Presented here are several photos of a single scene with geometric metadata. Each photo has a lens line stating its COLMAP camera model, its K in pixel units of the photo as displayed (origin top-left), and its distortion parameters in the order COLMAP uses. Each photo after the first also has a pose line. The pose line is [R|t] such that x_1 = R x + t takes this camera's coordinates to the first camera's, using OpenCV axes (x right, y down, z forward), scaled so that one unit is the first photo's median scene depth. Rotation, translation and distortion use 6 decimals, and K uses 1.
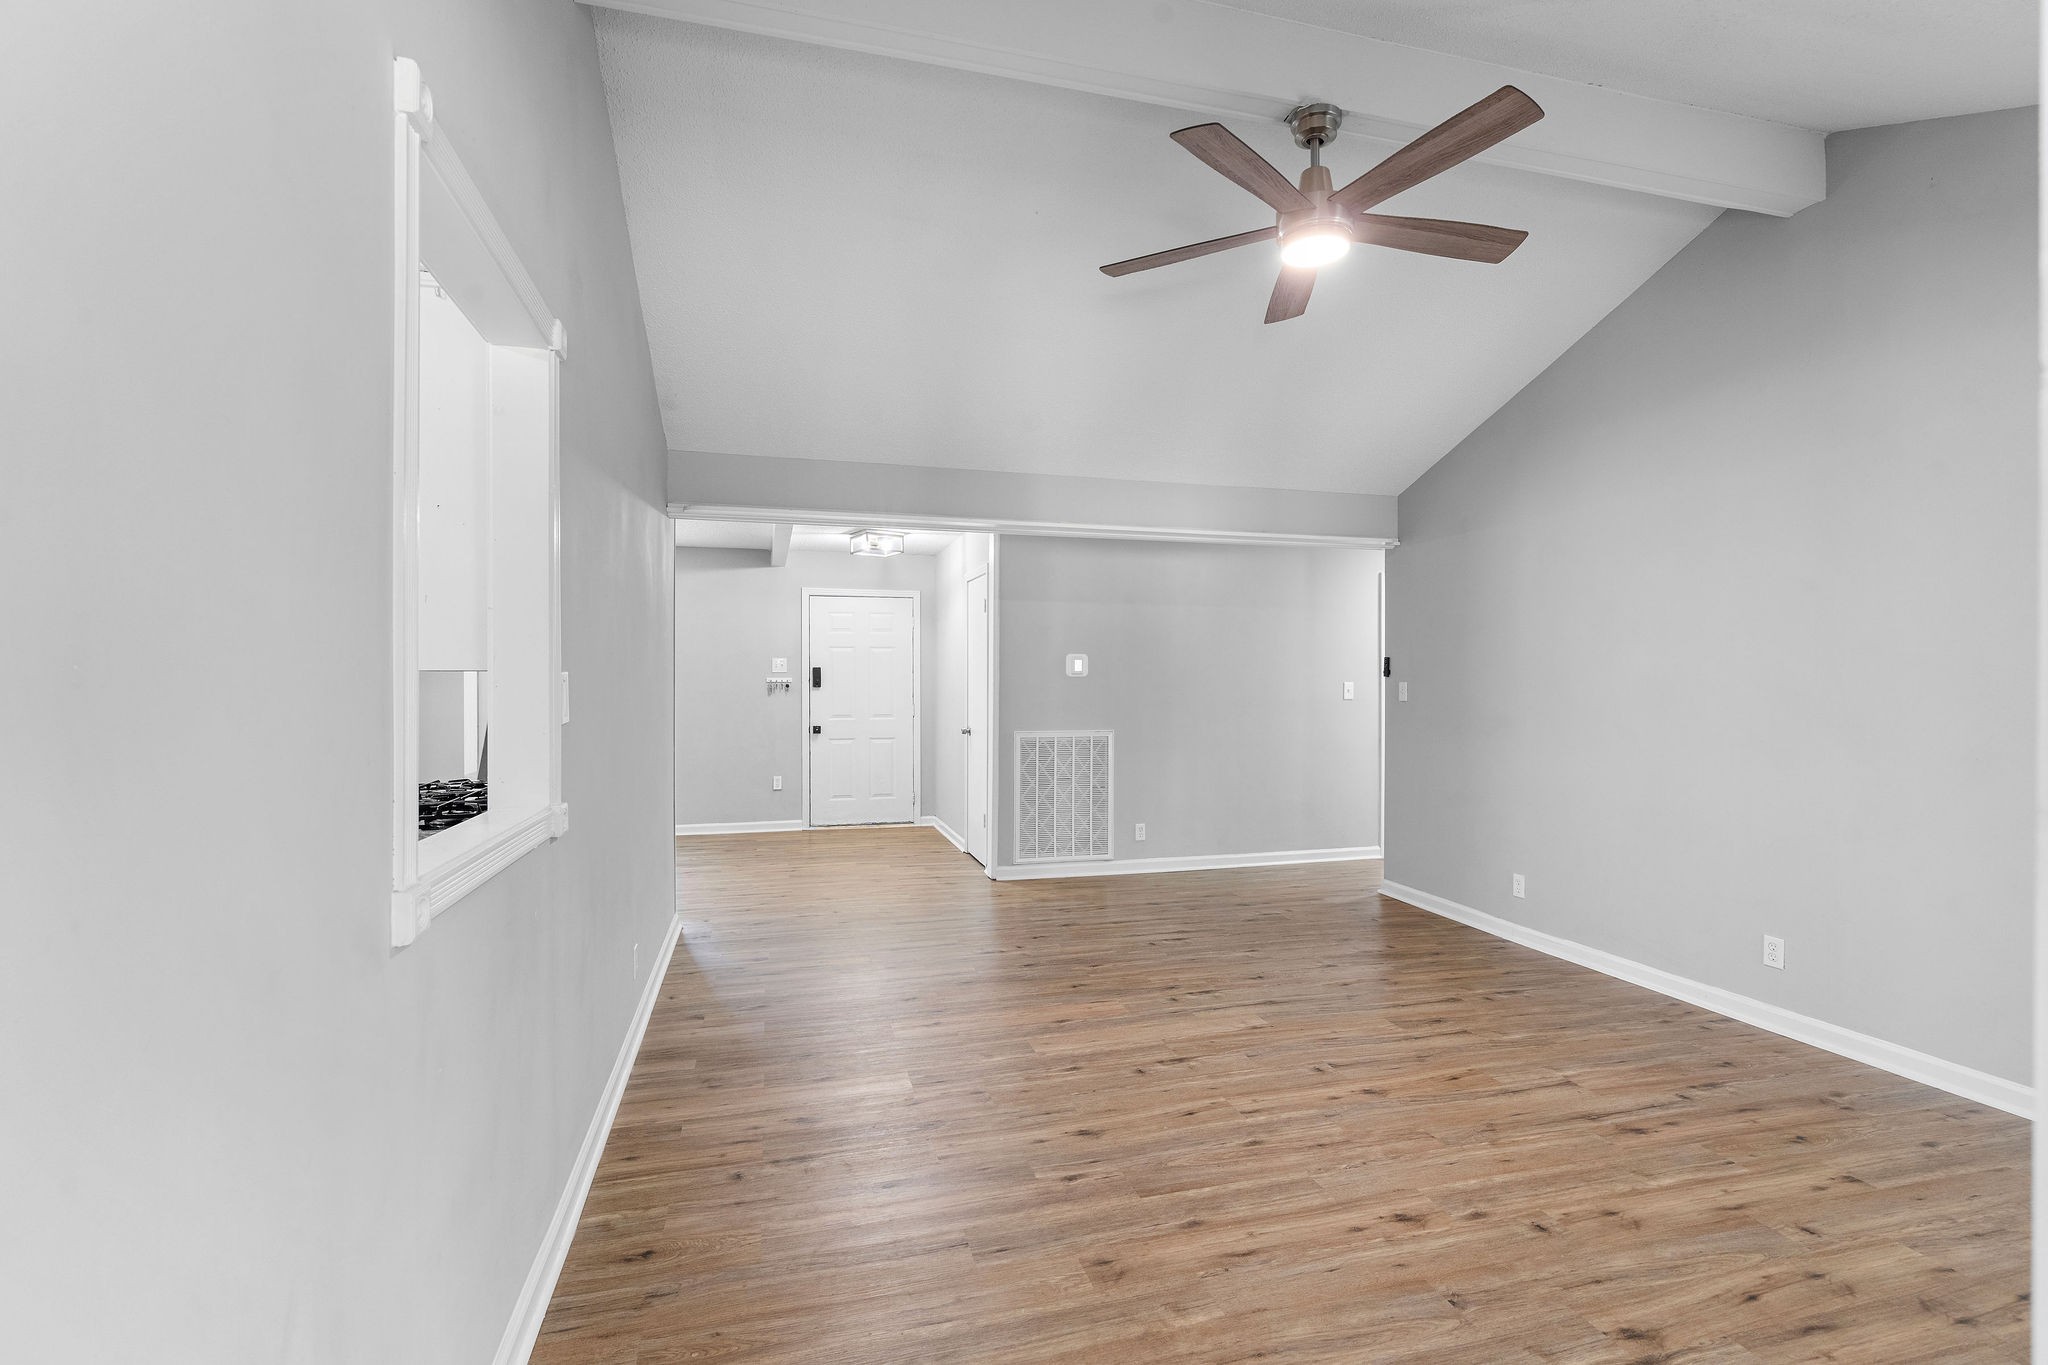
lens RADIAL K [[919.9, 0, 1022.2], [0, 919.9, 686.8], [0, 0, 1]] dist [-0.002662, 0.000512]
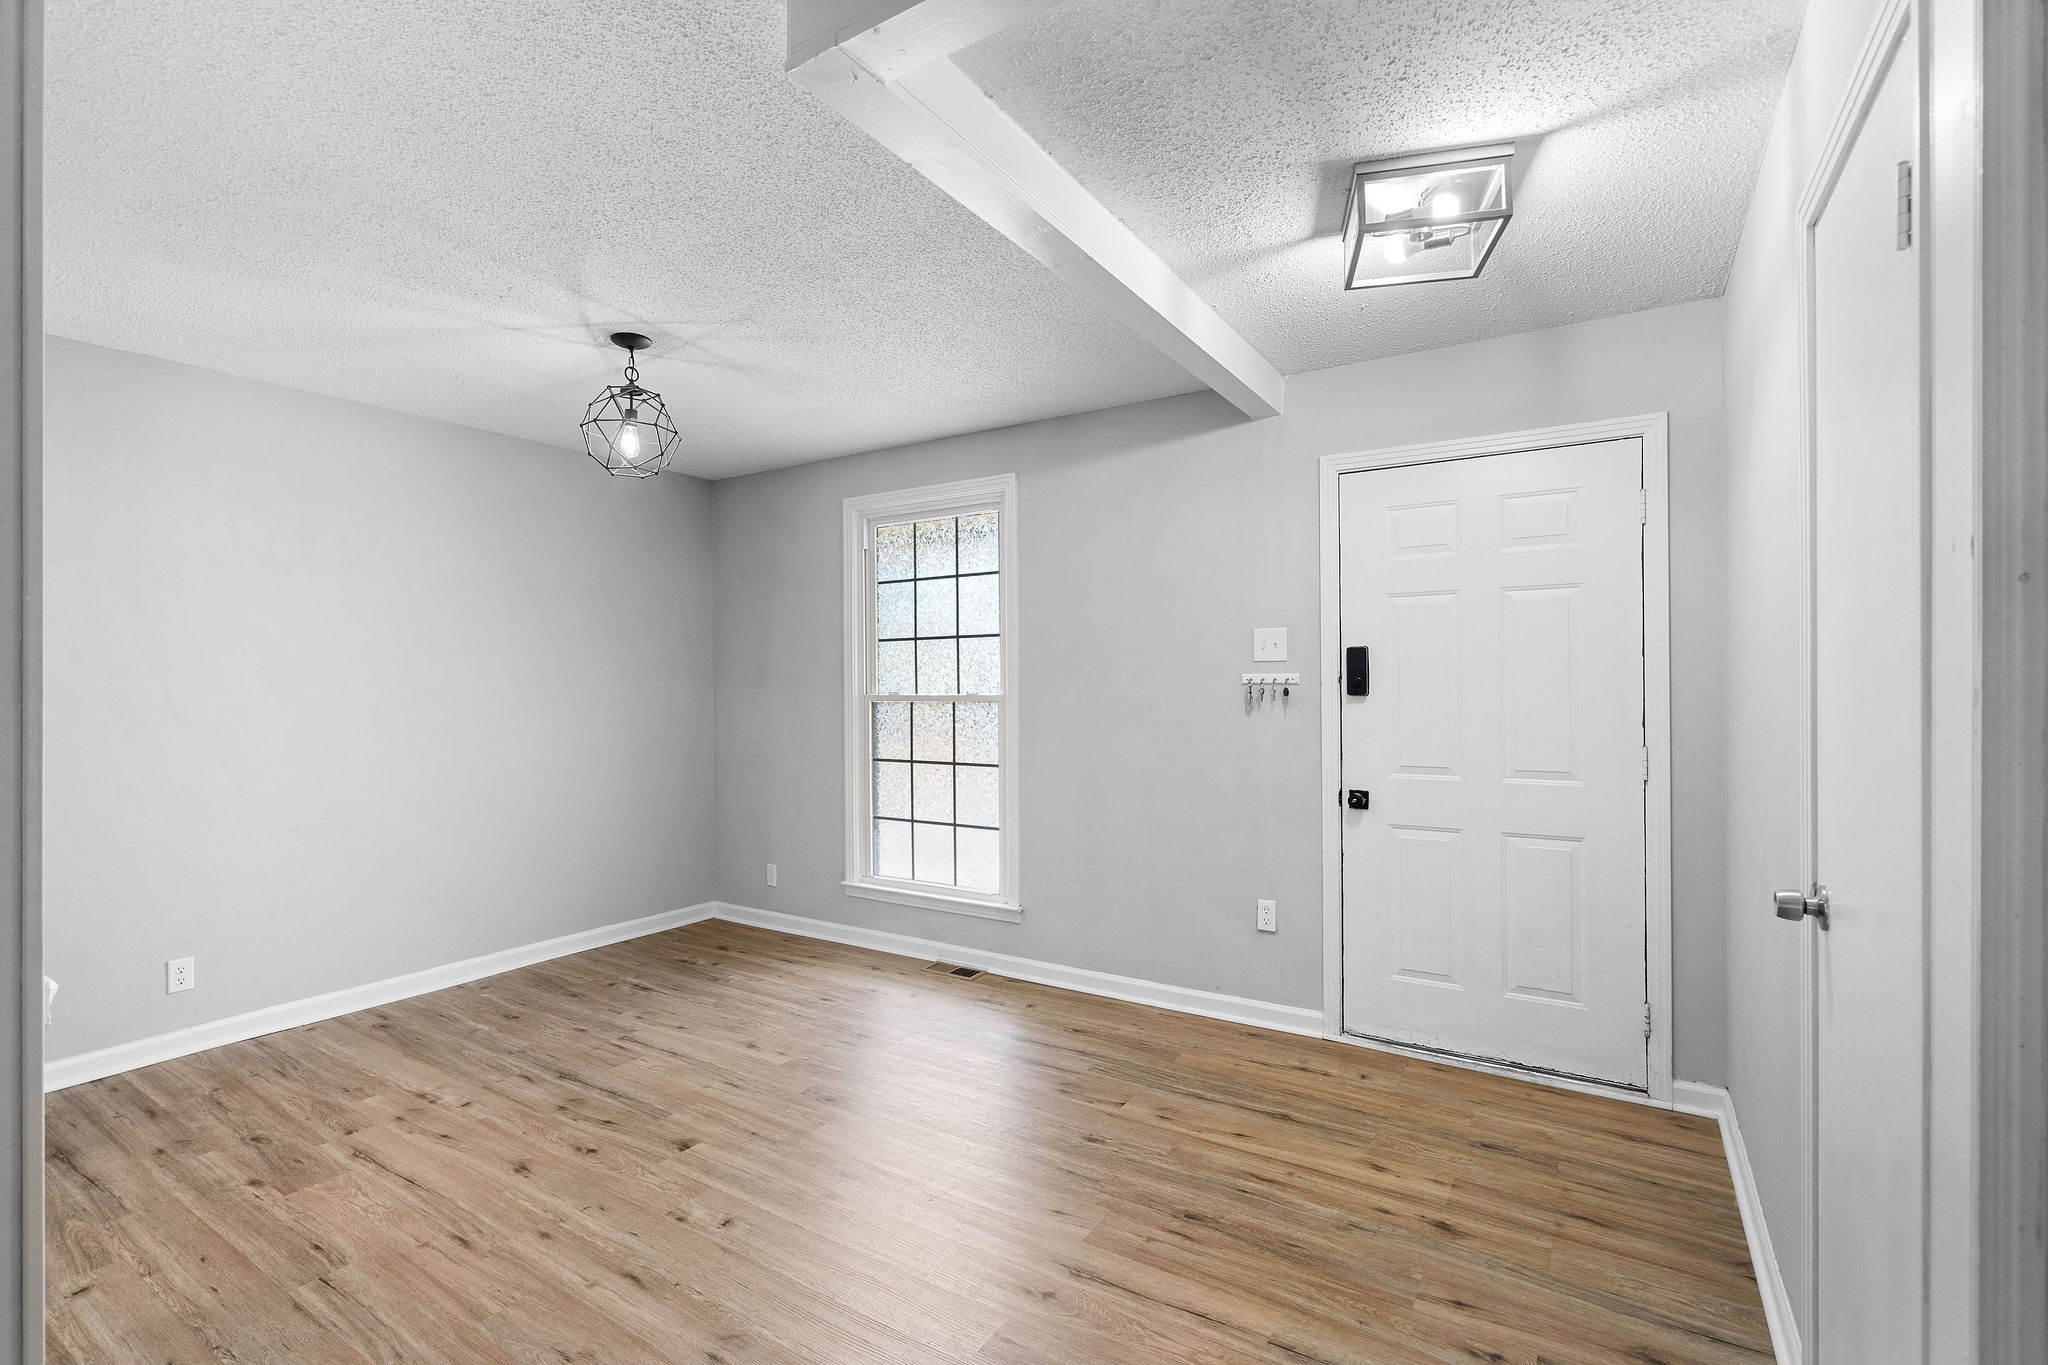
lens RADIAL K [[919.9, 0, 1017.5], [0, 919.9, 682.8], [0, 0, 1]] dist [-0.002662, 0.000512]
pose [[0.668641, -0.004812, -0.743570, -0.026567], [0.001008, 0.999984, -0.005565, -0.003915], [0.743584, 0.002971, 0.668635, 0.808157]]
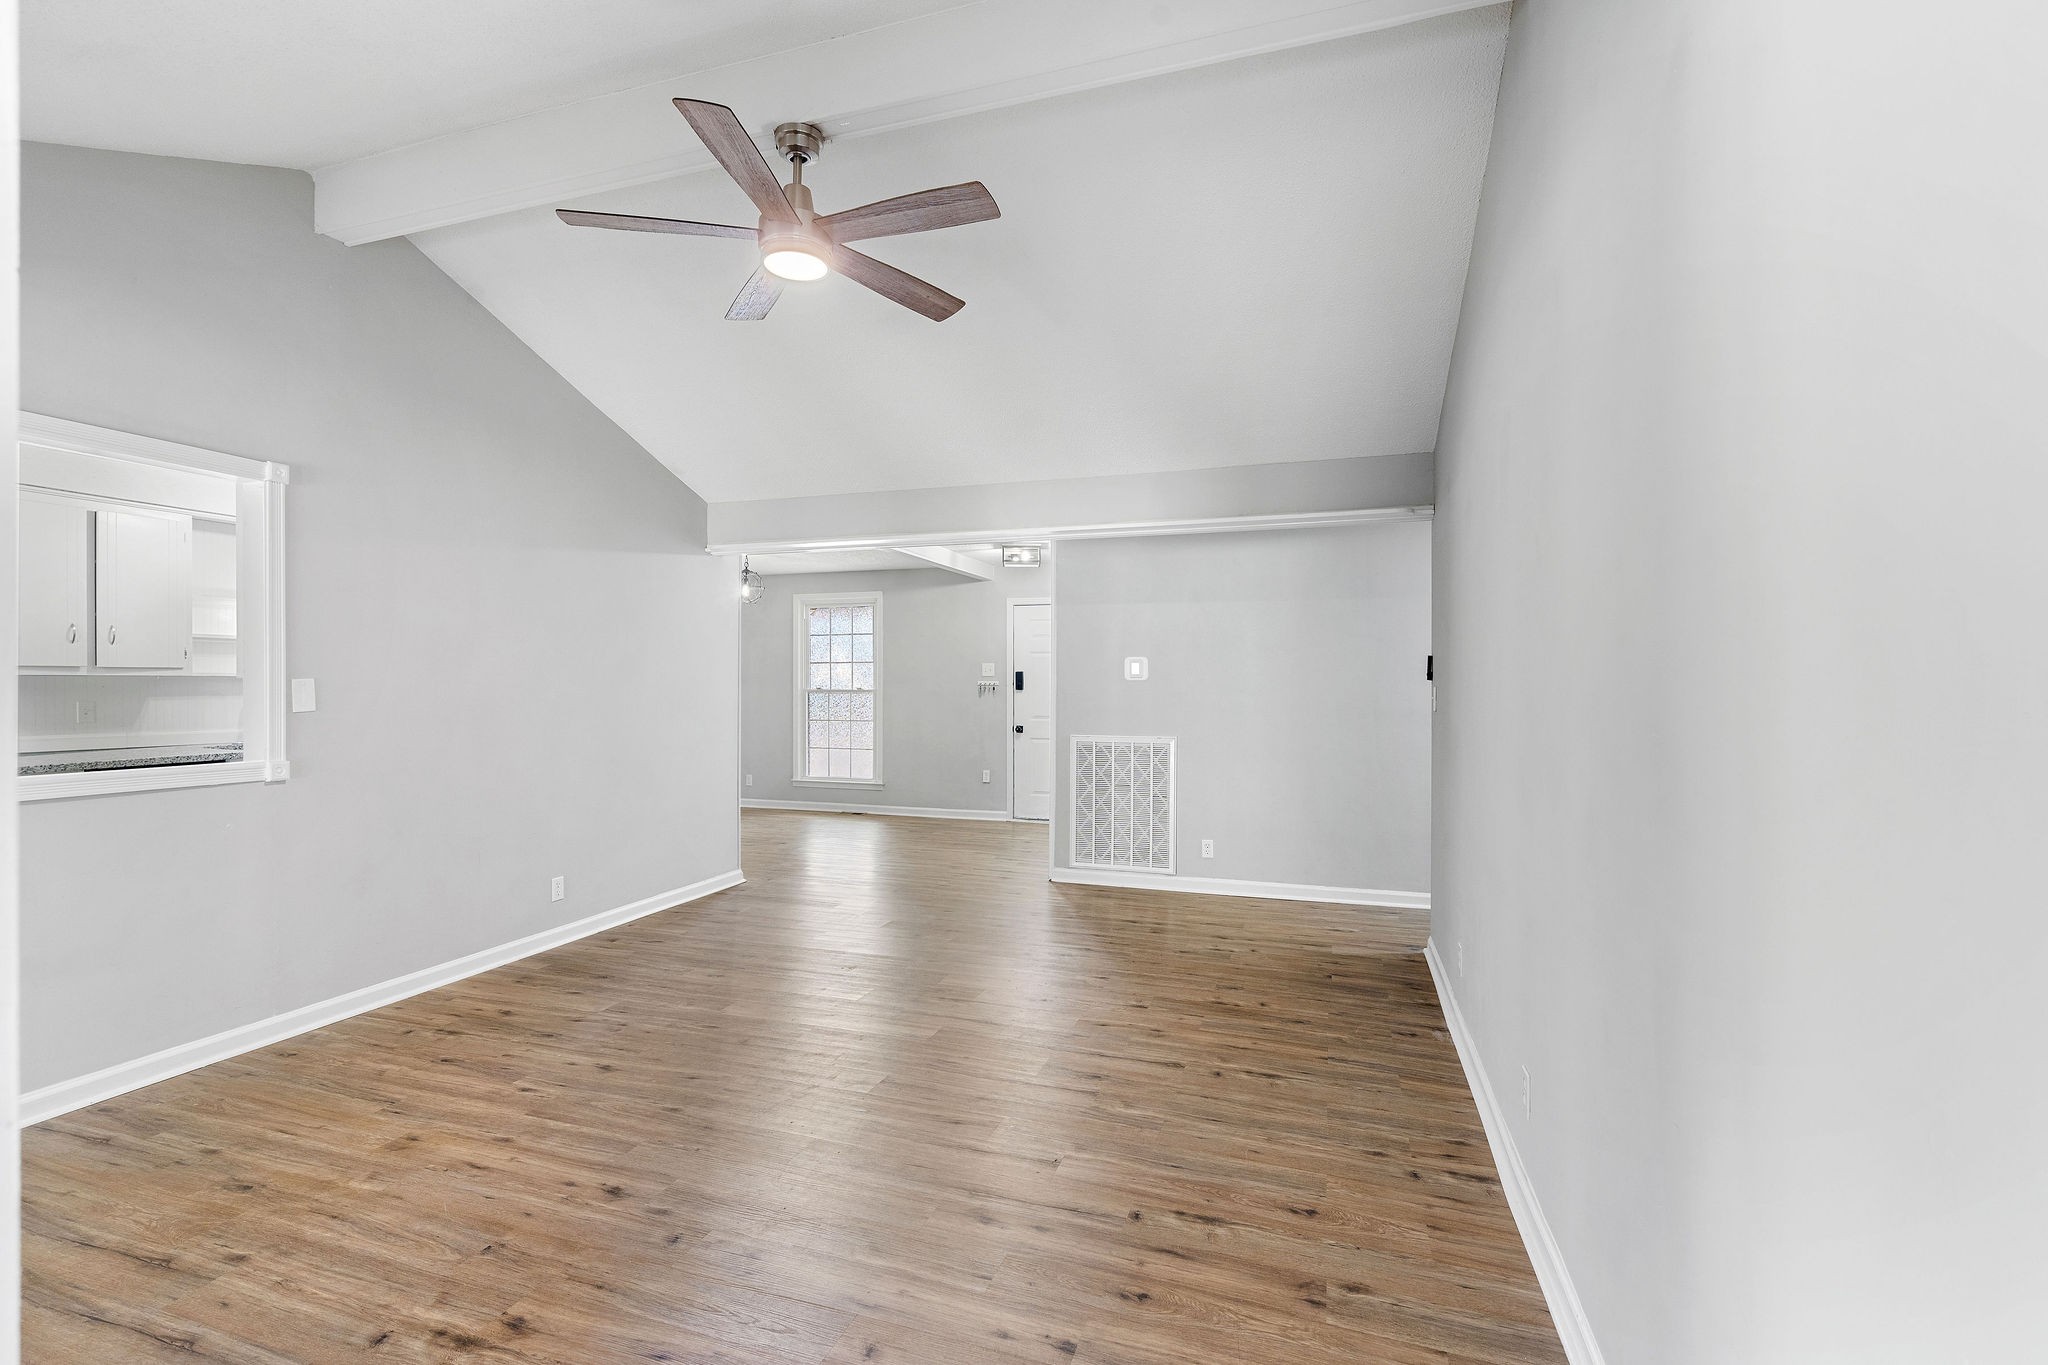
lens RADIAL K [[919.9, 0, 1024.8], [0, 919.9, 680.4], [0, 0, 1]] dist [-0.002662, 0.000512]
pose [[0.831084, -0.000049, -0.556147, 0.506595], [-0.005307, 0.999954, -0.008020, -0.002608], [0.556122, 0.009617, 0.831045, 0.135307]]
